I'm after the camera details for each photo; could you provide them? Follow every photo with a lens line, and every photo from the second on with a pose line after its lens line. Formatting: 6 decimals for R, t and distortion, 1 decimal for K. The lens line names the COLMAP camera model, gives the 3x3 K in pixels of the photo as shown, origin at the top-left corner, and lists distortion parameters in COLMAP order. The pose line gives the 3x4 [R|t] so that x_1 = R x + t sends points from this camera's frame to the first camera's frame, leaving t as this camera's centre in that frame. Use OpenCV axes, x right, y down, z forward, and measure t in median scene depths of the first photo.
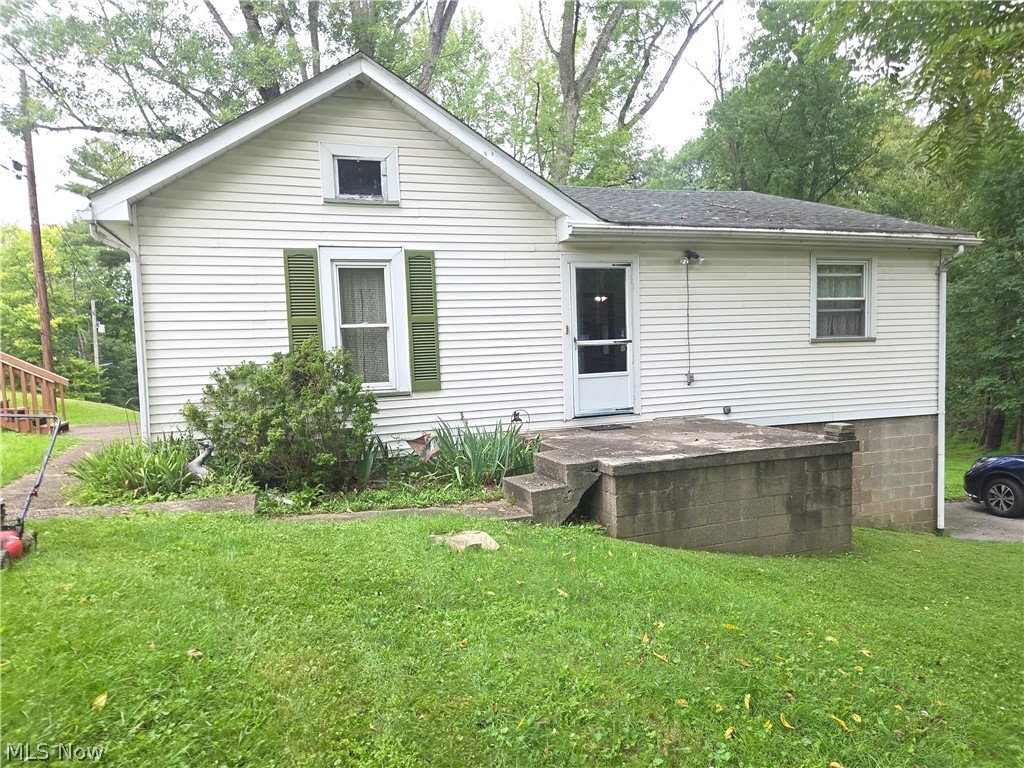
lens RADIAL K [[684.3, 0, 511.9], [0, 684.3, 387.2], [0, 0, 1]] dist [0.007403, 0.000633]
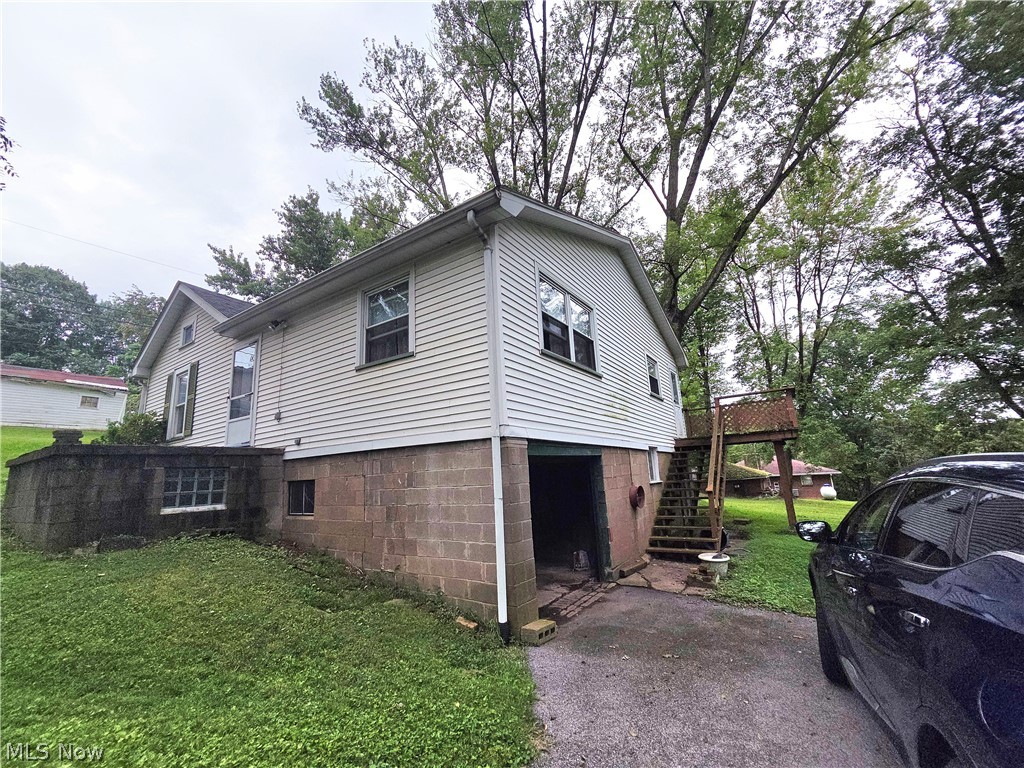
lens RADIAL K [[414.6, 0, 511.9], [0, 414.6, 384.2], [0, 0, 1]] dist [-0.002345, -0.000134]
pose [[0.621106, -0.169928, -0.765082, 1.001865], [-0.017364, 0.972988, -0.230202, 0.086430], [0.783534, 0.156265, 0.601379, 0.786317]]
